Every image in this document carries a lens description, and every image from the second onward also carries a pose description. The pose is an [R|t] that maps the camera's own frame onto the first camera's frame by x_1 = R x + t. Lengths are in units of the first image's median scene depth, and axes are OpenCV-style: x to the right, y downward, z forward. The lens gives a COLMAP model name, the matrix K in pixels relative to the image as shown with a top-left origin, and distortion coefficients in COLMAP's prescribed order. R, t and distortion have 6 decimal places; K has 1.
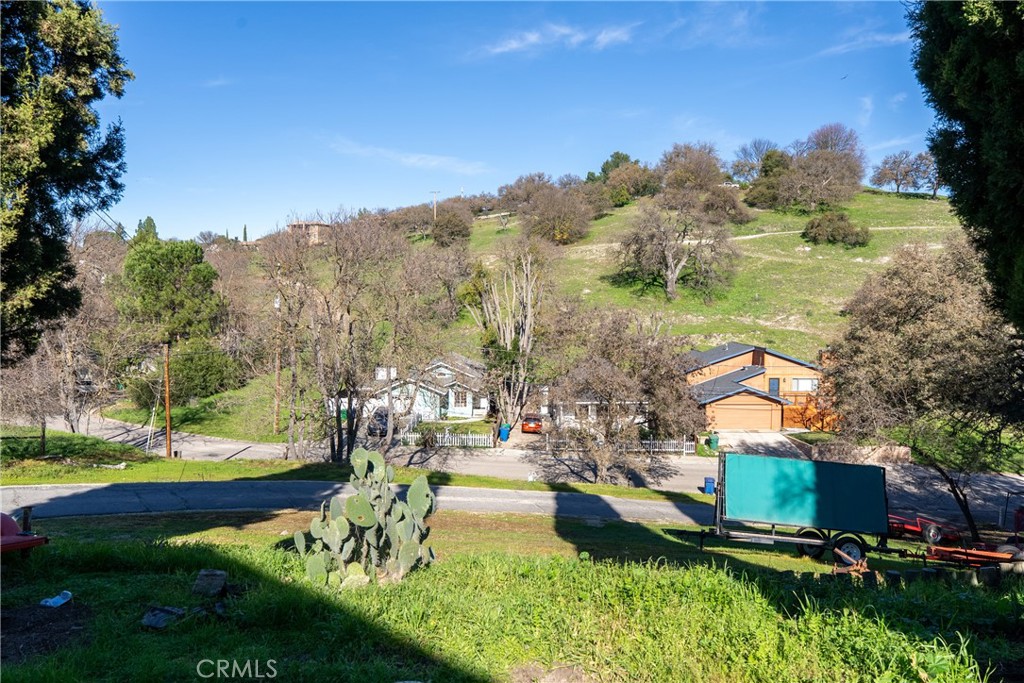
lens RADIAL K [[719.1, 0, 518.3], [0, 719.1, 332.0], [0, 0, 1]] dist [0.000990, 0.004265]
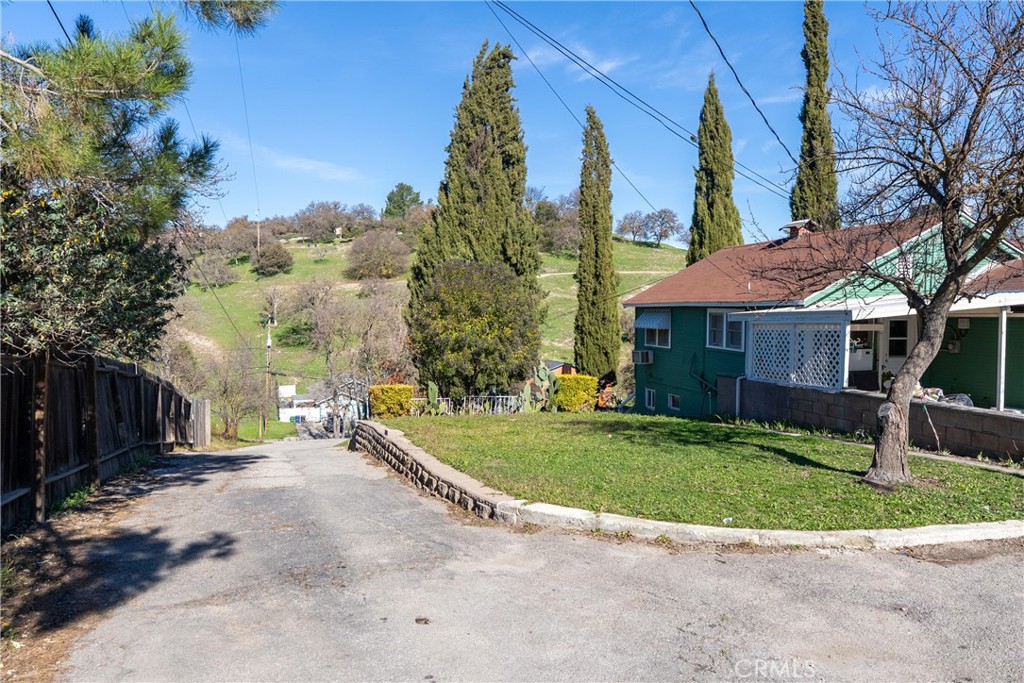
lens RADIAL K [[719.1, 0, 515.6], [0, 719.1, 339.1], [0, 0, 1]] dist [0.000990, 0.004265]
pose [[0.943949, -0.014991, 0.329751, -0.143582], [0.016156, 0.999869, -0.000793, -0.016650], [-0.329696, 0.006076, 0.944068, -0.218052]]
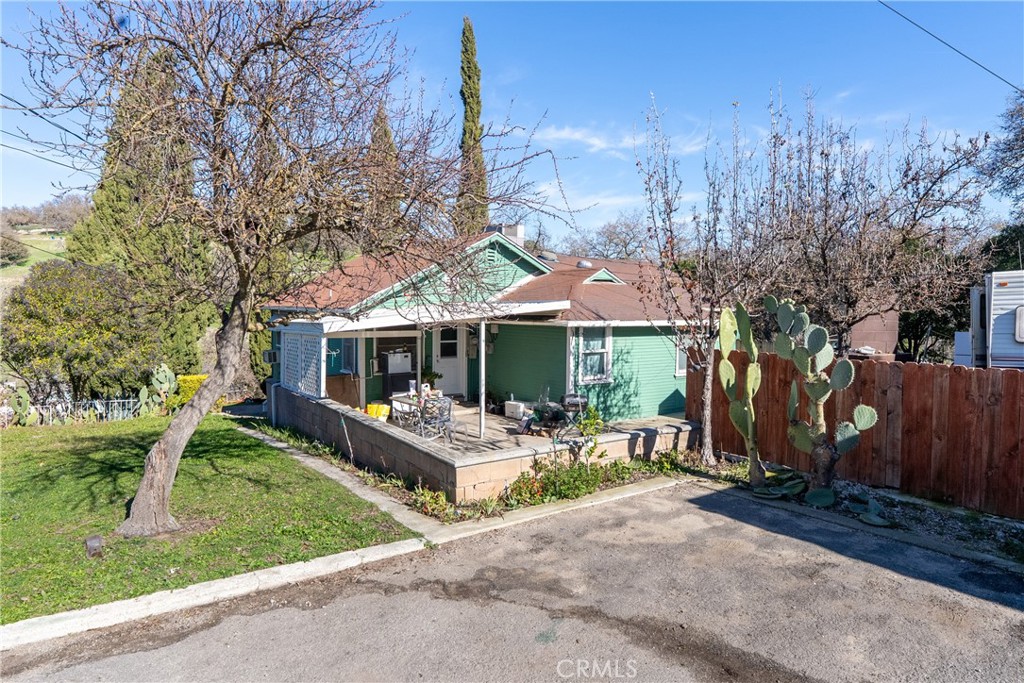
lens RADIAL K [[606.6, 0, 508.0], [0, 606.6, 336.7], [0, 0, 1]] dist [0.003190, -0.000029]
pose [[0.780453, -0.031291, 0.624430, -0.103227], [0.024217, 0.999510, 0.019819, -0.018969], [-0.624745, -0.000346, 0.780829, -0.223304]]
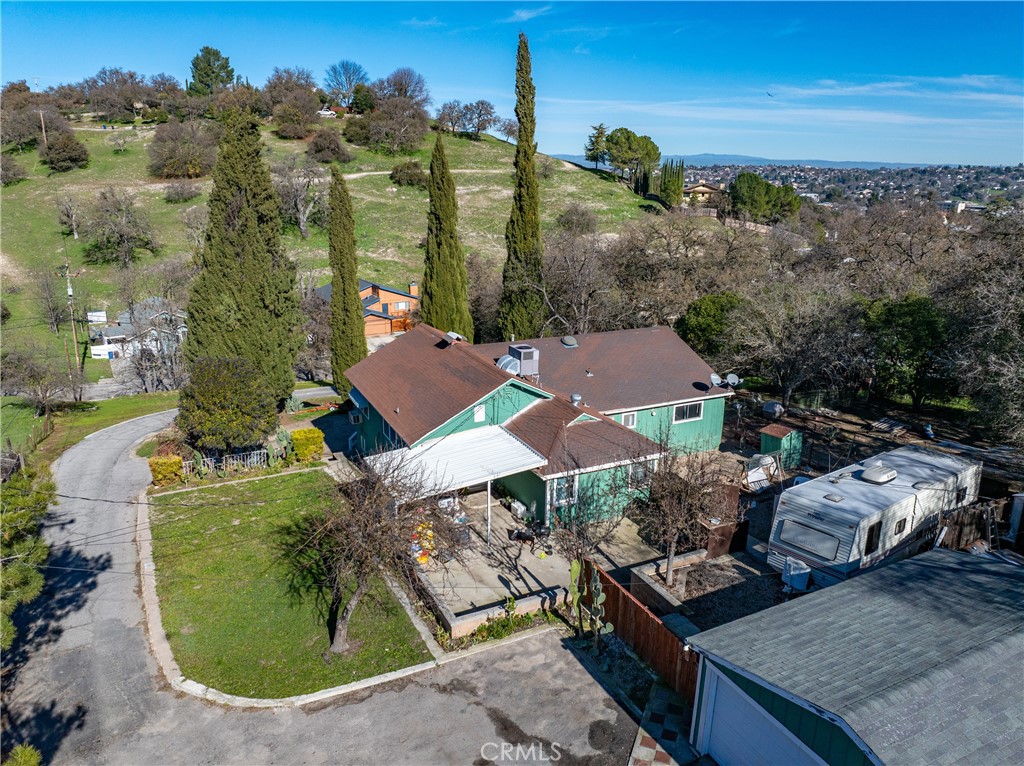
lens RADIAL K [[715.2, 0, 514.4], [0, 715.2, 378.2], [0, 0, 1]] dist [-0.039388, 0.010864]
pose [[0.851724, -0.142996, 0.504102, -0.130474], [0.014701, 0.968185, 0.249802, -0.091686], [-0.523785, -0.205352, 0.826729, -0.297332]]
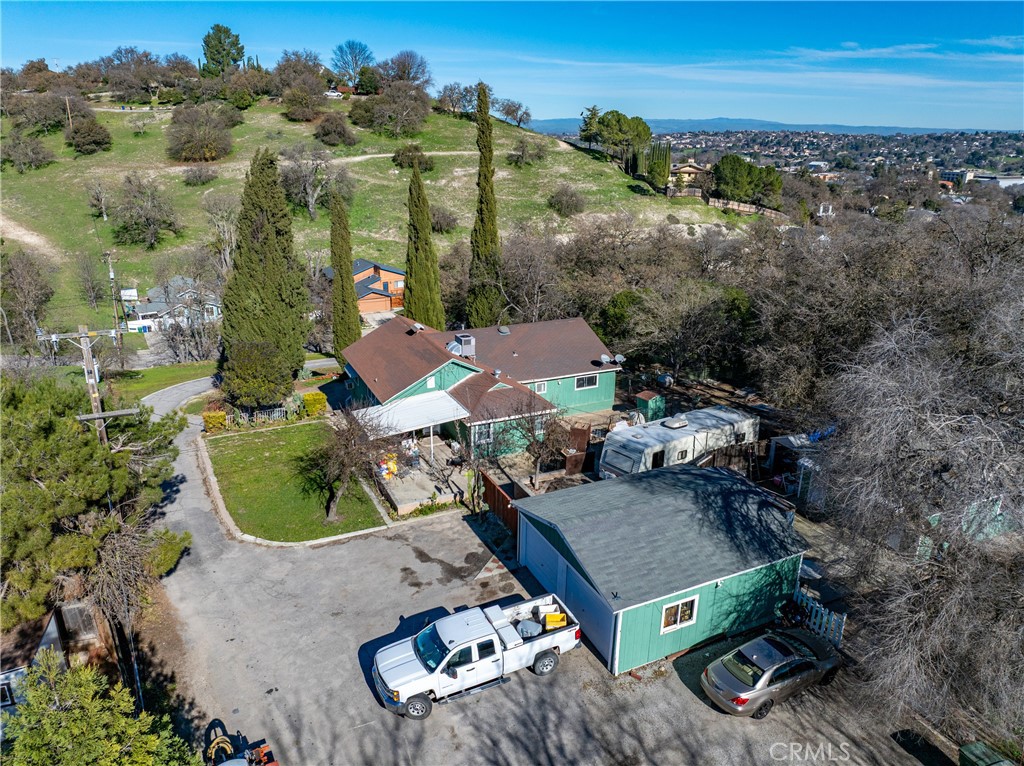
lens RADIAL K [[715.2, 0, 514.0], [0, 715.2, 377.4], [0, 0, 1]] dist [-0.039388, 0.010864]
pose [[0.859536, -0.161278, 0.484961, -0.153301], [0.014390, 0.956164, 0.292477, -0.121340], [-0.510872, -0.244415, 0.824179, -0.393609]]
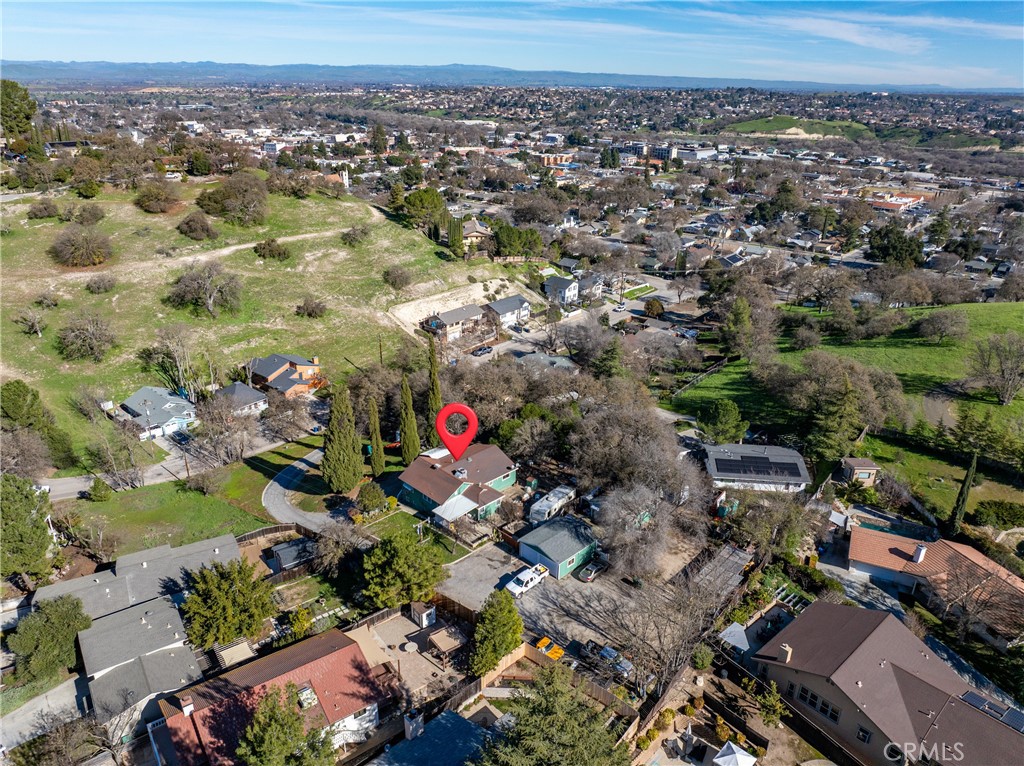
lens RADIAL K [[715.2, 0, 507.7], [0, 715.2, 382.1], [0, 0, 1]] dist [-0.039388, 0.010864]
pose [[0.644314, -0.291202, 0.707149, -0.532623], [0.018992, 0.930475, 0.365863, -0.440920], [-0.764525, -0.222300, 0.605049, -0.625459]]
